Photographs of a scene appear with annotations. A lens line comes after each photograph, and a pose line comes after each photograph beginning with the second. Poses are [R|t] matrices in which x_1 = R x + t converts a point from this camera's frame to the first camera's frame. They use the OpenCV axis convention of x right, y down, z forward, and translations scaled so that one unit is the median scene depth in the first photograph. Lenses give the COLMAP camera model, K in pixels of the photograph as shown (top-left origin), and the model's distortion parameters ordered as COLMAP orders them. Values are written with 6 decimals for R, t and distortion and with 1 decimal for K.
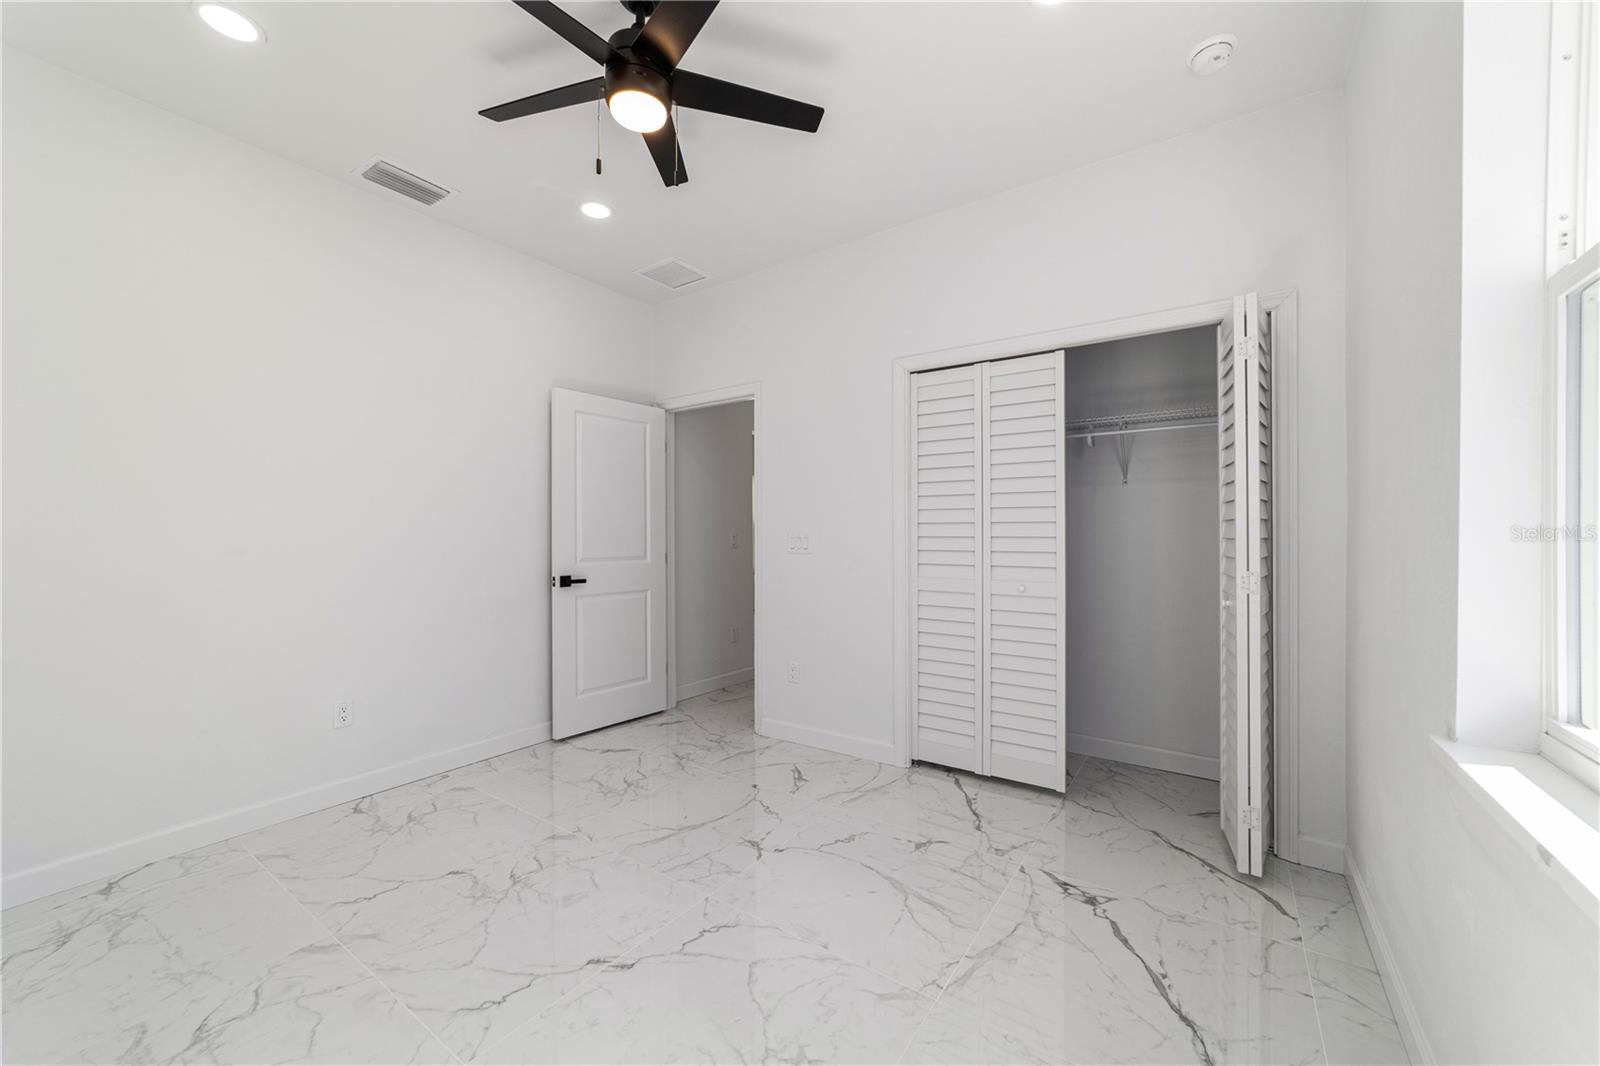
lens RADIAL K [[615.8, 0, 796.7], [0, 615.8, 532.5], [0, 0, 1]] dist [-0.018388, 0.008633]
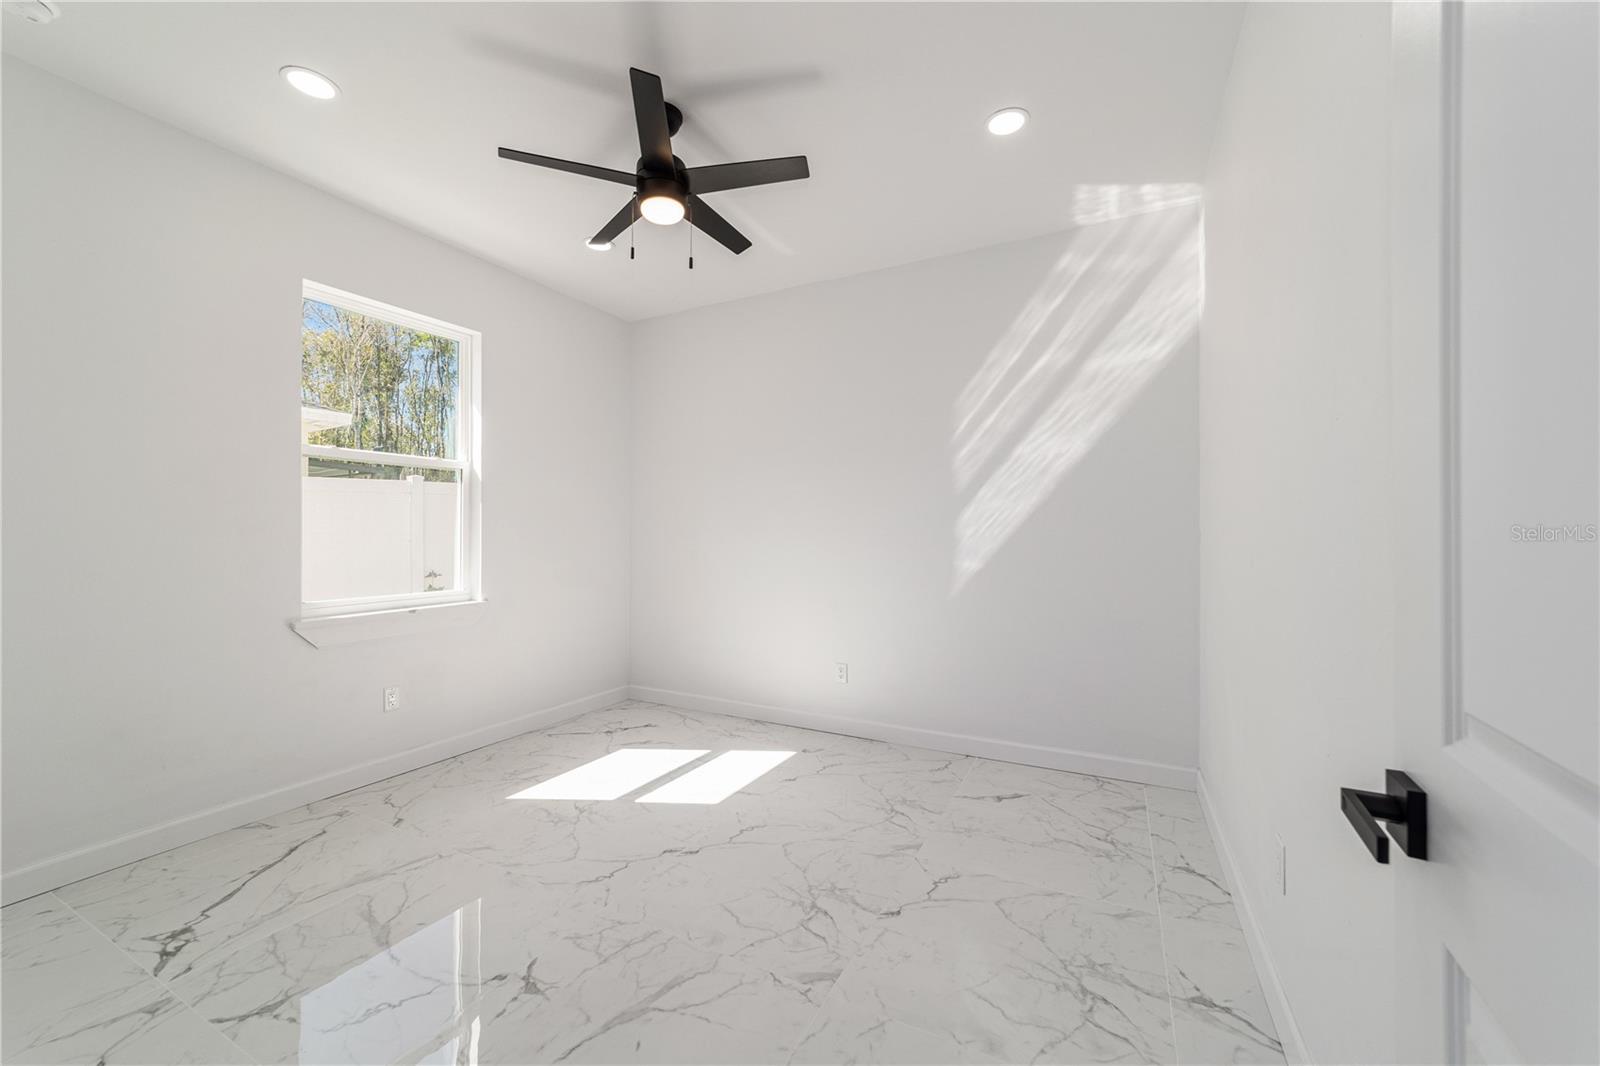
lens RADIAL K [[615.8, 0, 796.7], [0, 615.8, 532.5], [0, 0, 1]] dist [-0.018388, 0.008633]
pose [[-0.991595, 0.001567, -0.129371, -0.313999], [0.002546, 0.999969, -0.007403, 0.002897], [0.129355, -0.007670, -0.991569, 1.953171]]
